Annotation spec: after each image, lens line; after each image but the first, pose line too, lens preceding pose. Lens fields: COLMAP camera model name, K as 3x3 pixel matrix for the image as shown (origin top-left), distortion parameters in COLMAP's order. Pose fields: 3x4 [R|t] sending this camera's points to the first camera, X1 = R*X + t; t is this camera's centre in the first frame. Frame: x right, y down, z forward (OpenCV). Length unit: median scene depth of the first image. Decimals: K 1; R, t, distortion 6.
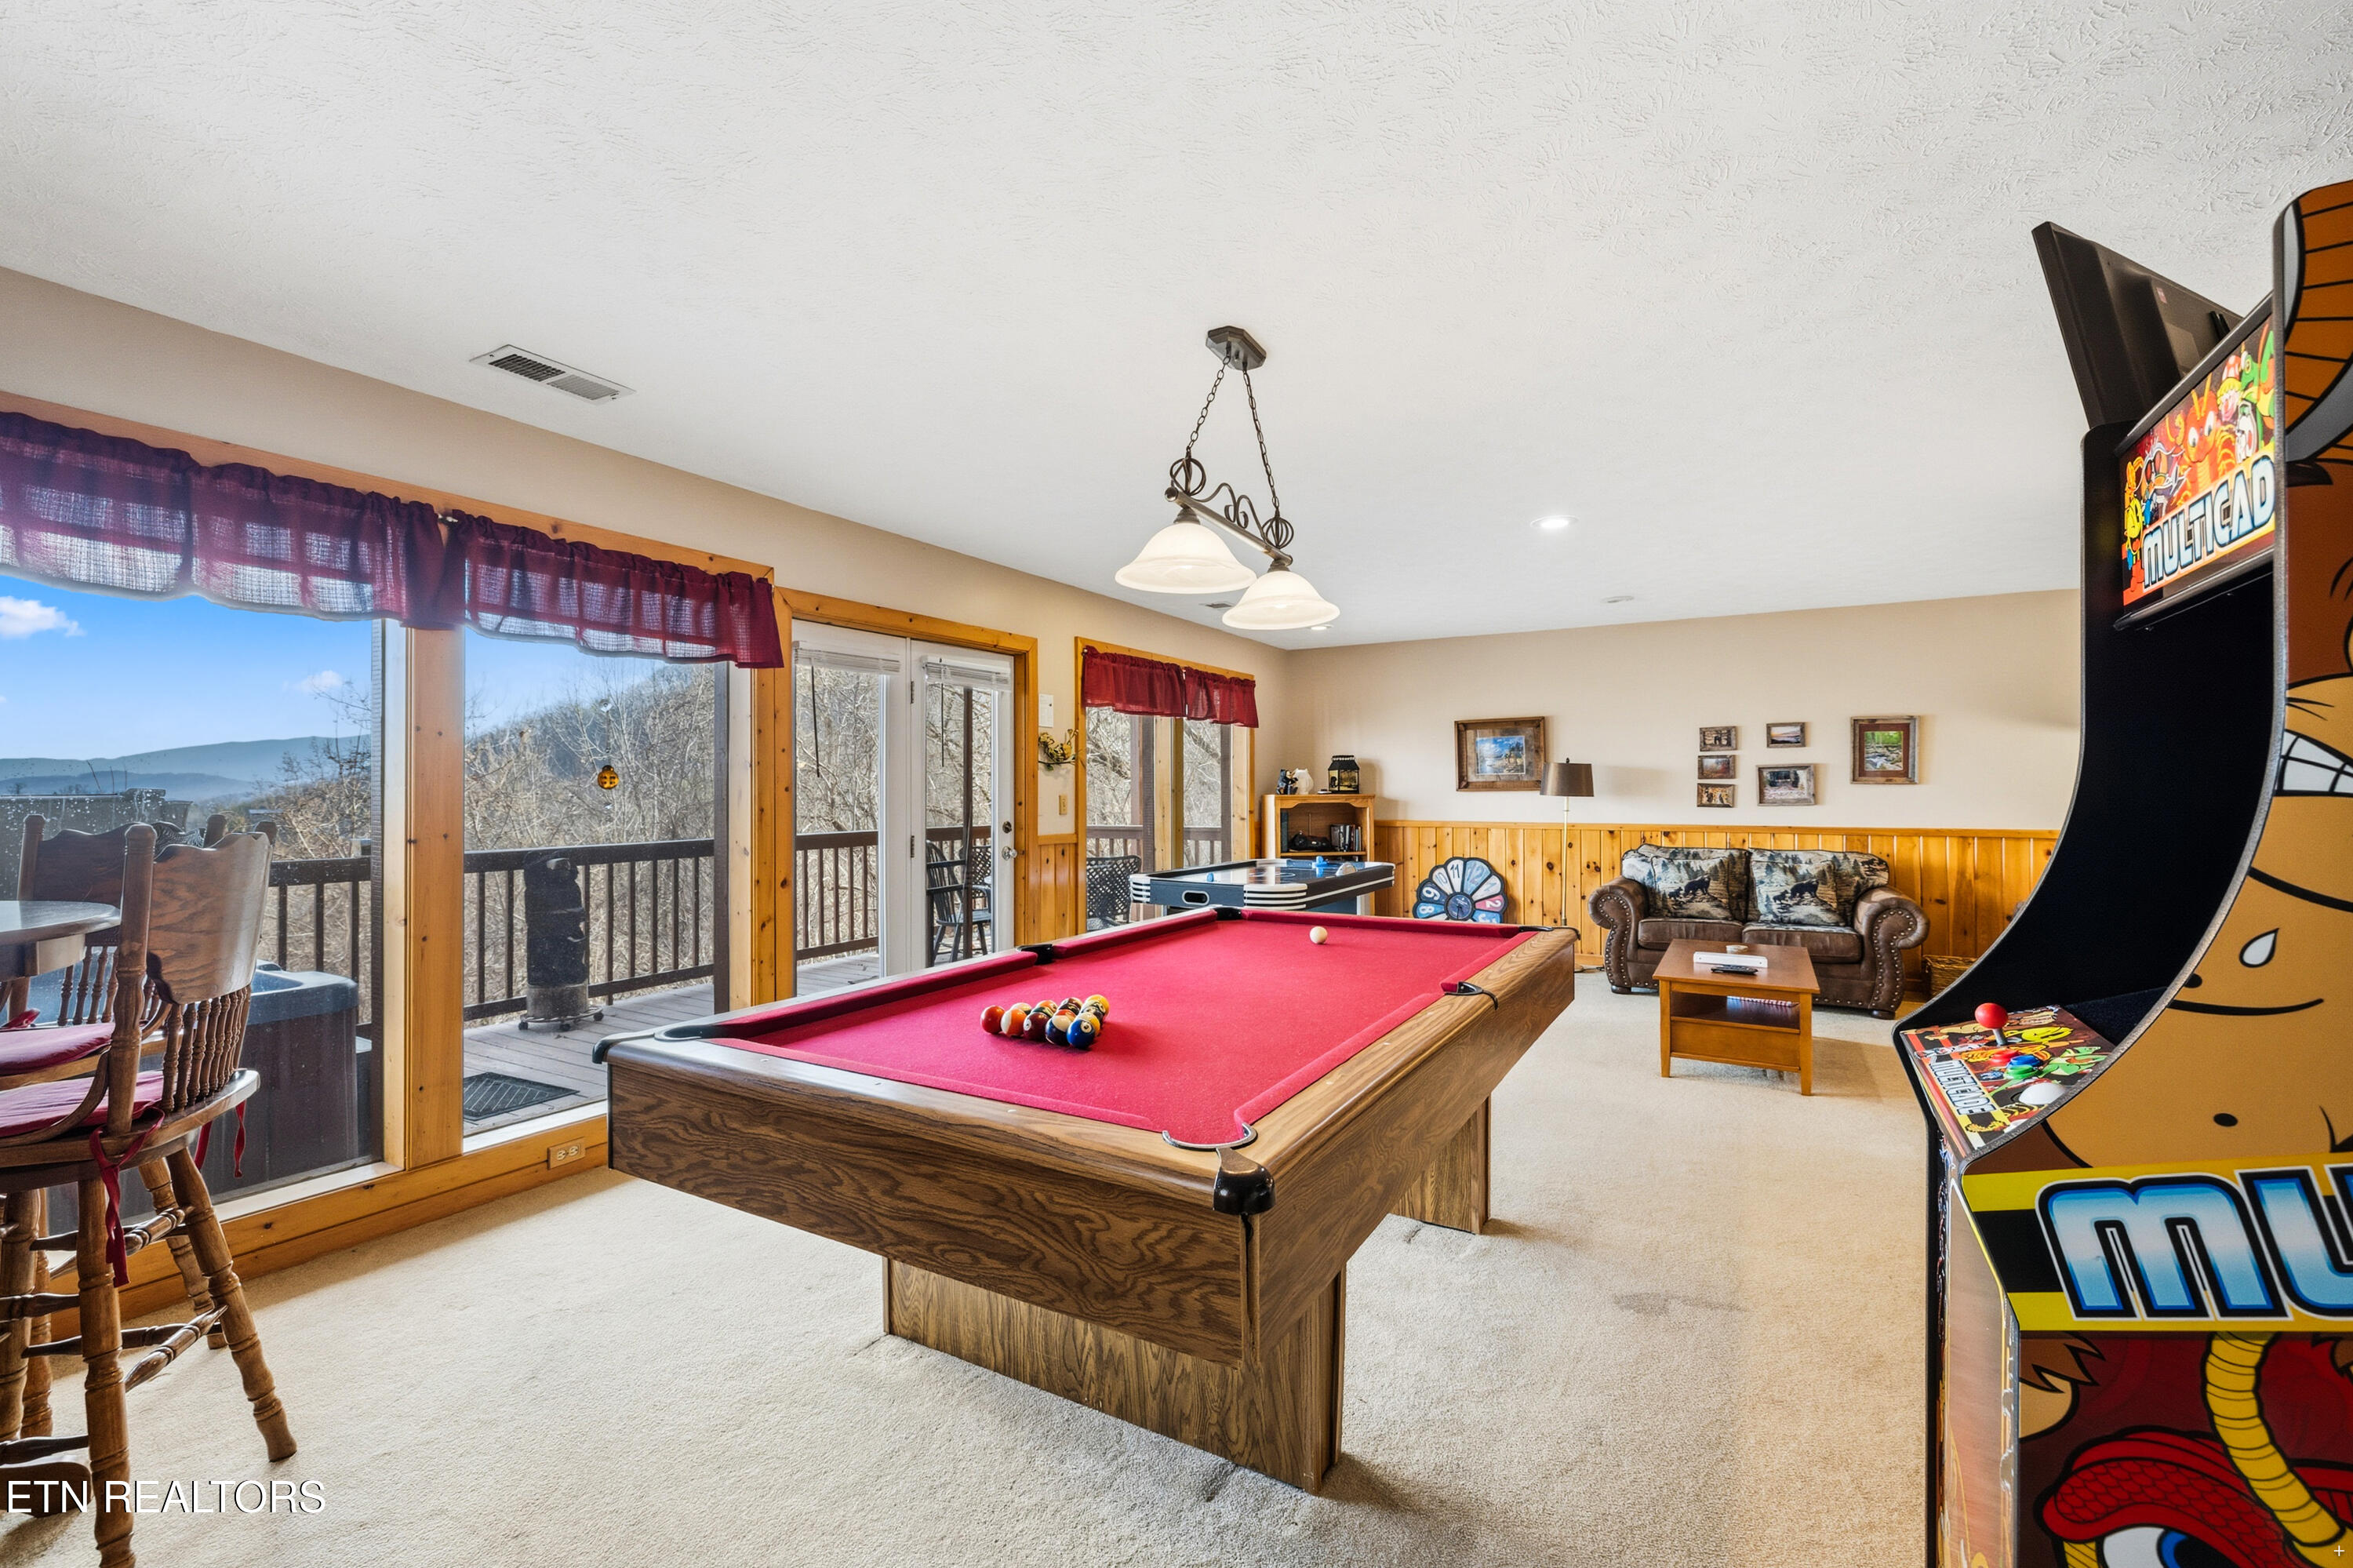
lens RADIAL K [[991.0, 0, 1187.8], [0, 991.0, 778.9], [0, 0, 1]] dist [0.000728, -0.000181]
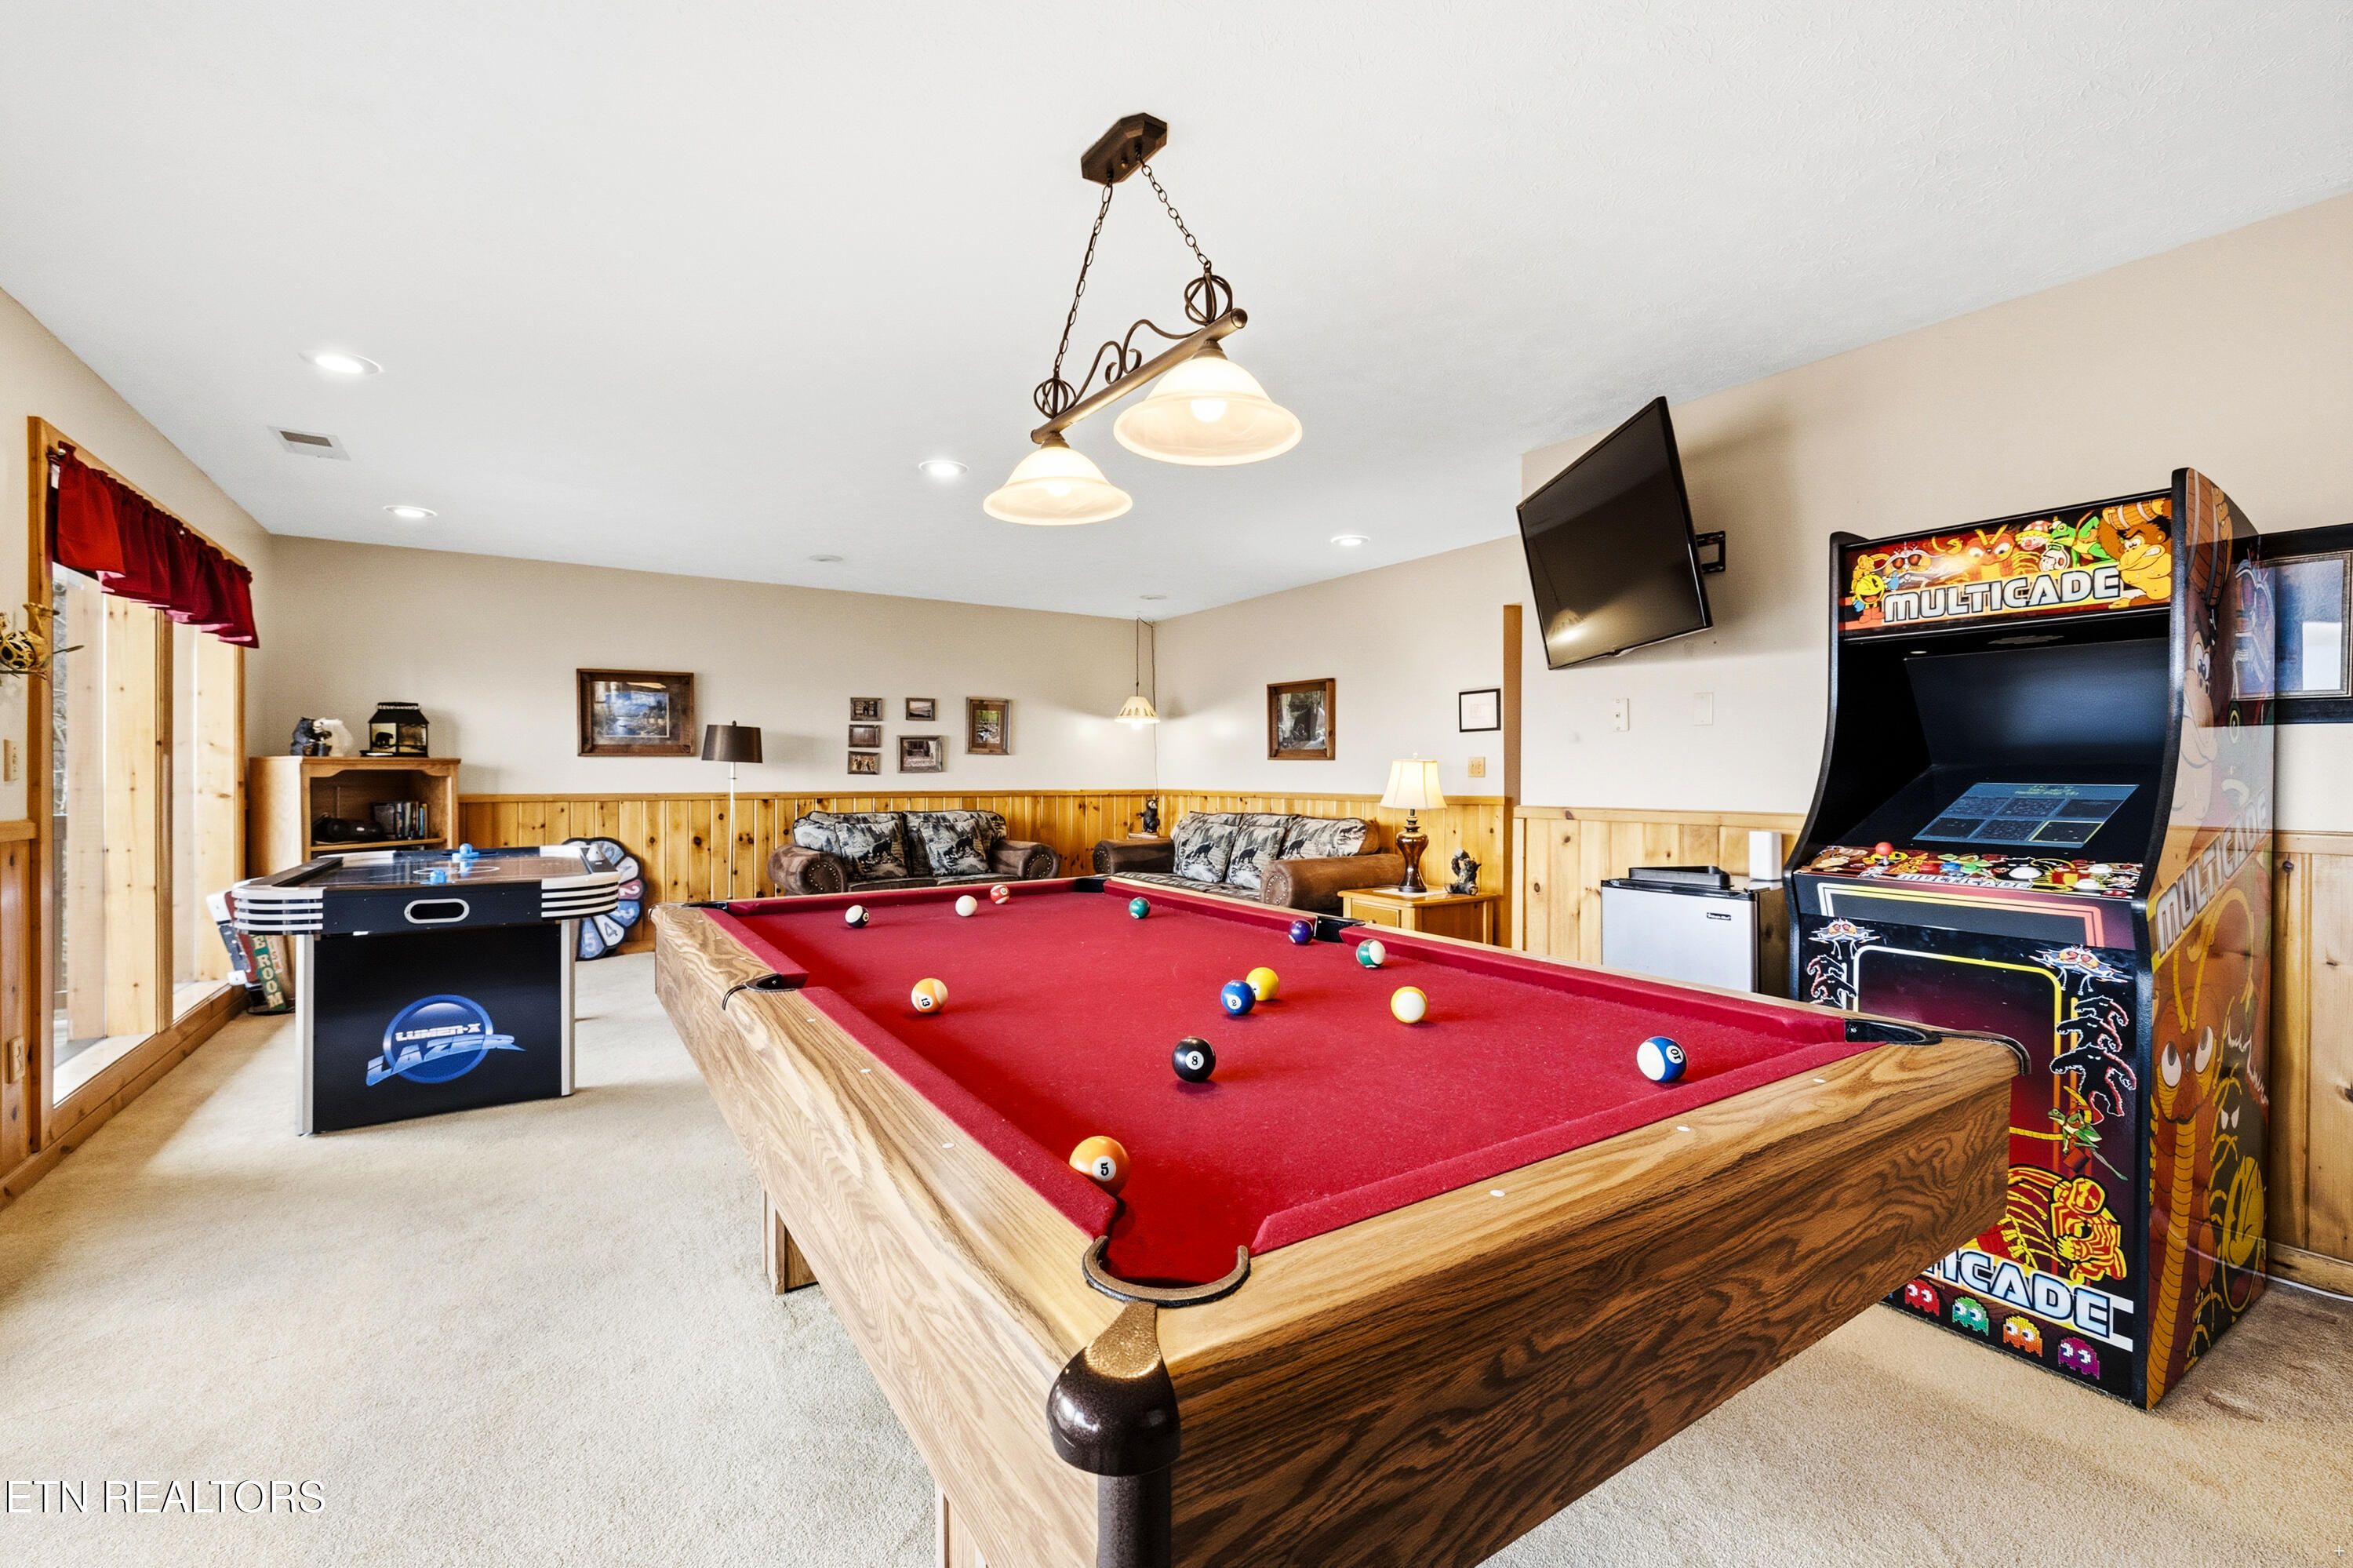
lens RADIAL K [[991.0, 0, 1164.9], [0, 991.0, 780.2], [0, 0, 1]] dist [0.000728, -0.000181]
pose [[0.457625, -0.003387, 0.889139, -0.258128], [-0.011828, 0.999881, 0.009896, 0.021230], [-0.889067, -0.015045, 0.457531, 0.241755]]
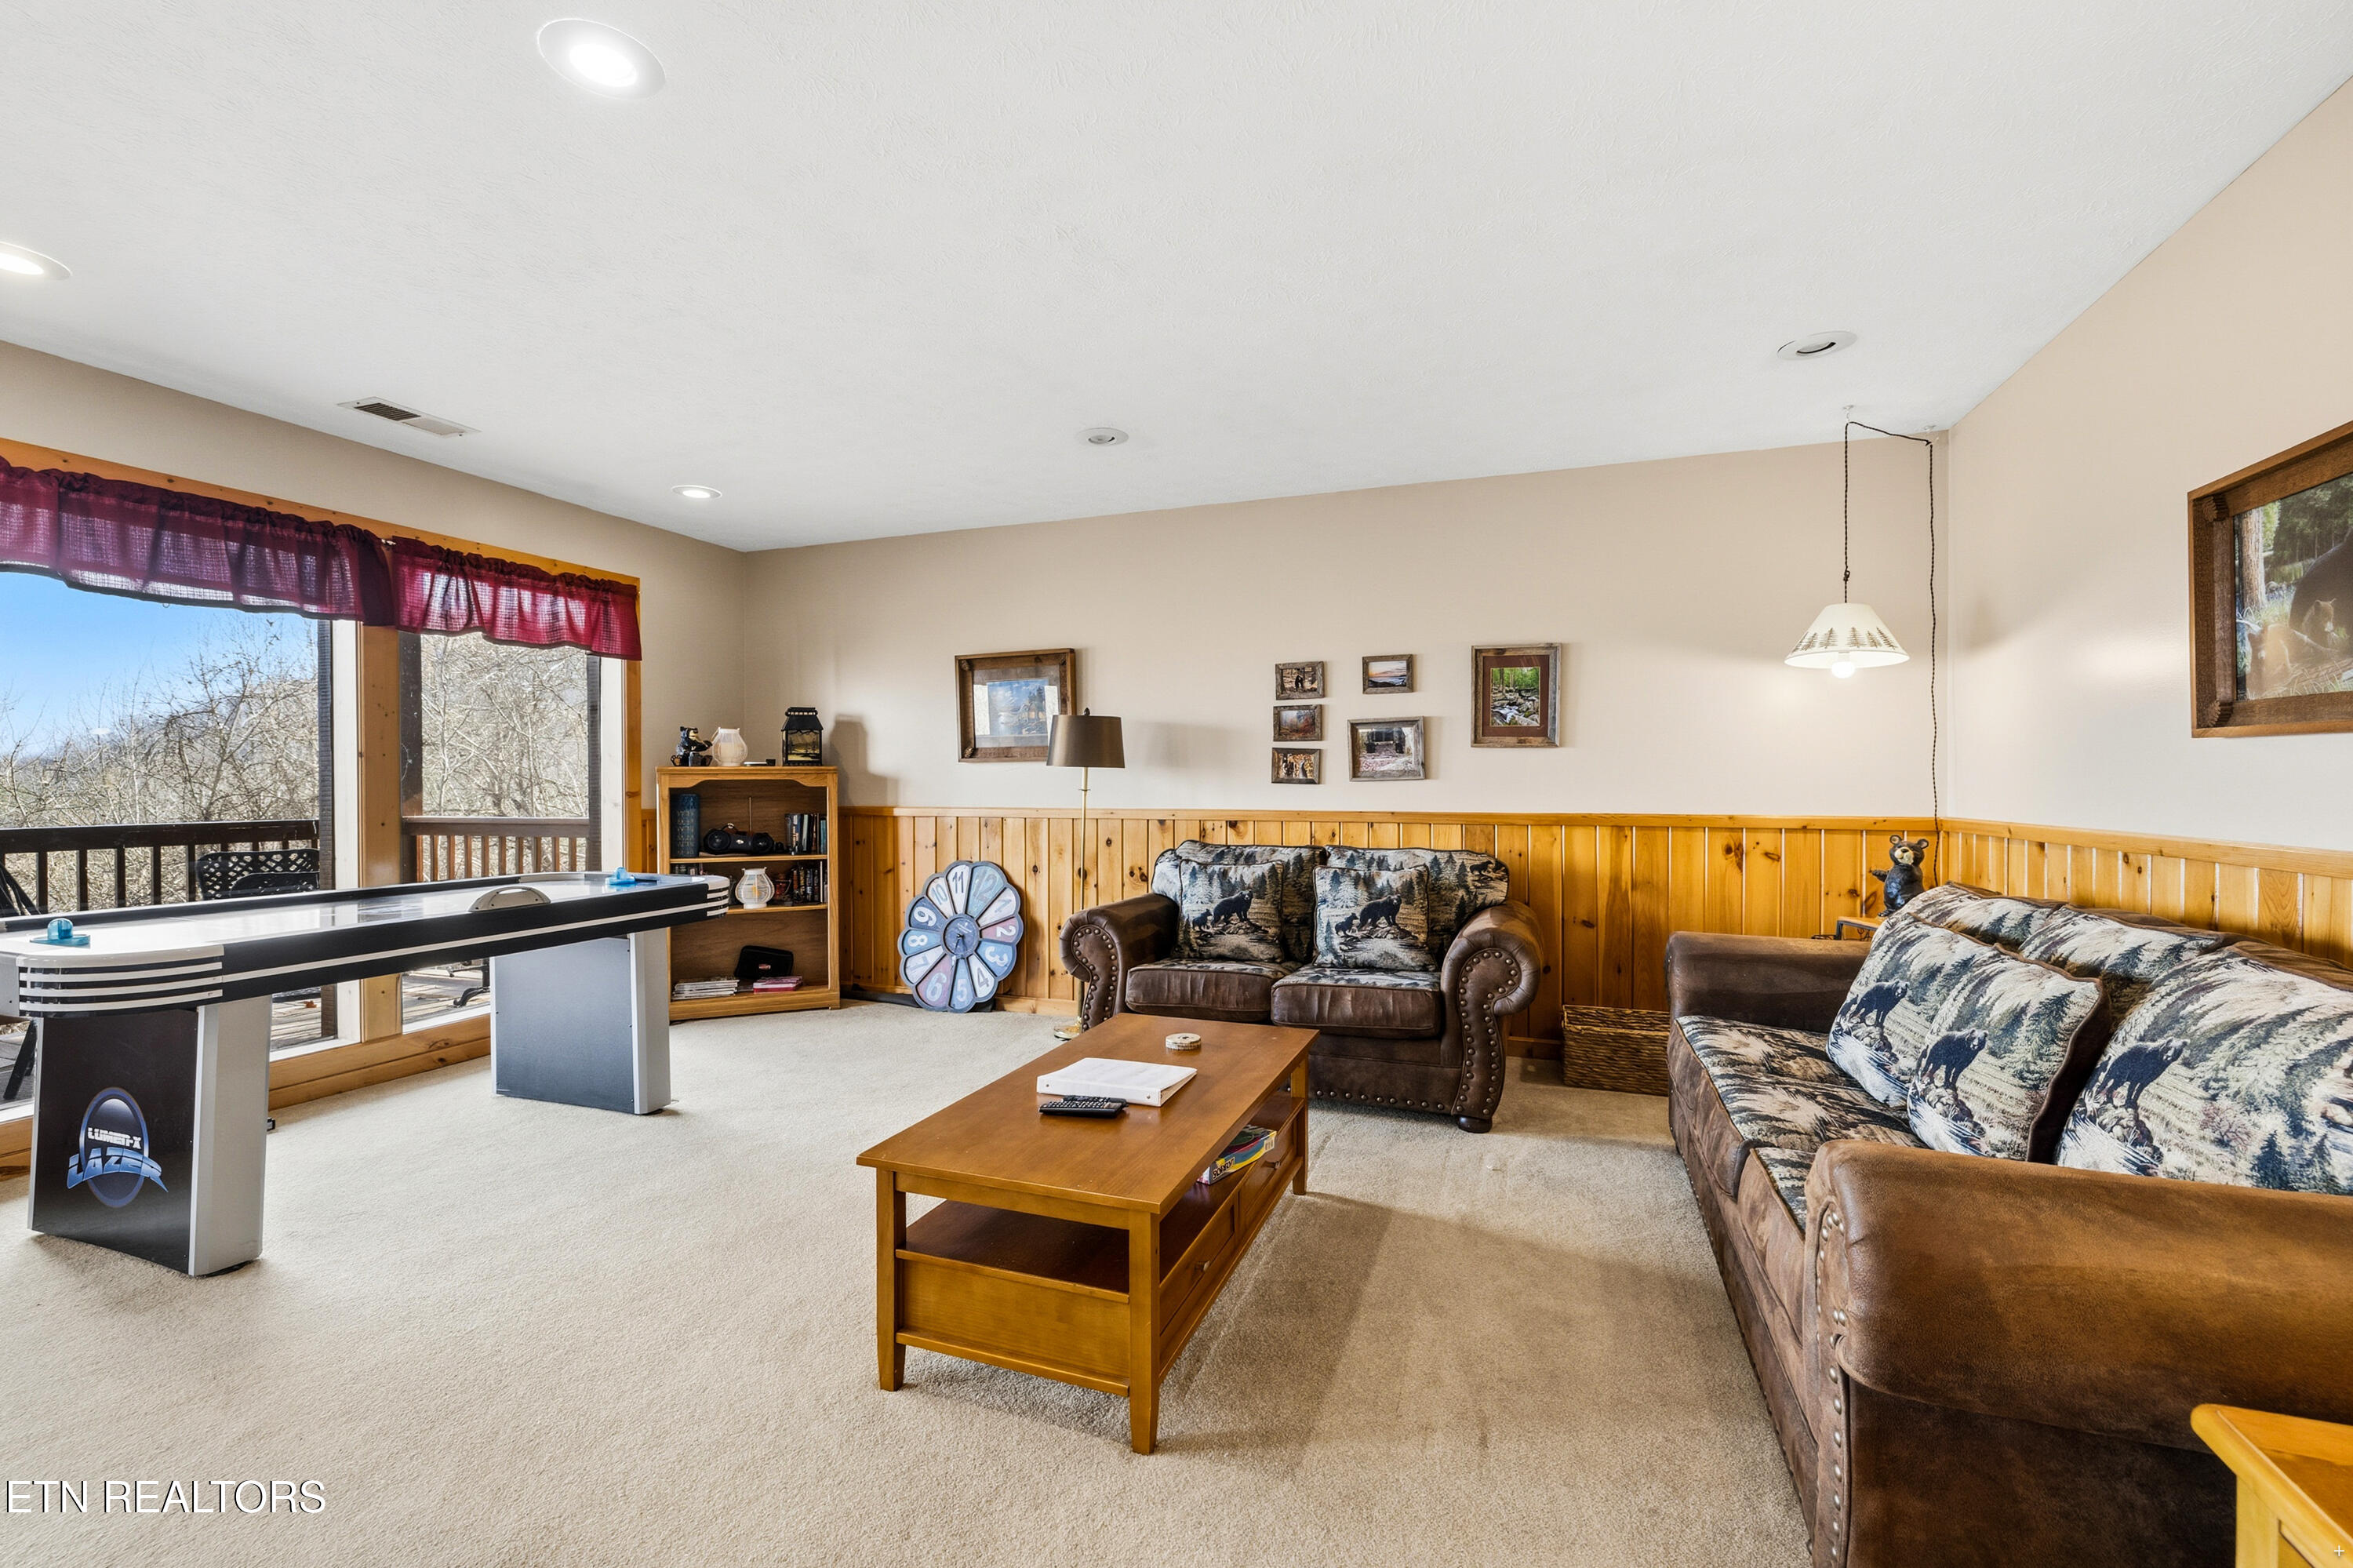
lens RADIAL K [[991.0, 0, 1197.9], [0, 991.0, 782.9], [0, 0, 1]] dist [0.000728, -0.000181]
pose [[0.983320, 0.001572, 0.181877, 0.353335], [-0.003641, 0.999932, 0.011045, 0.021336], [-0.181847, -0.011523, 0.983259, 0.366011]]
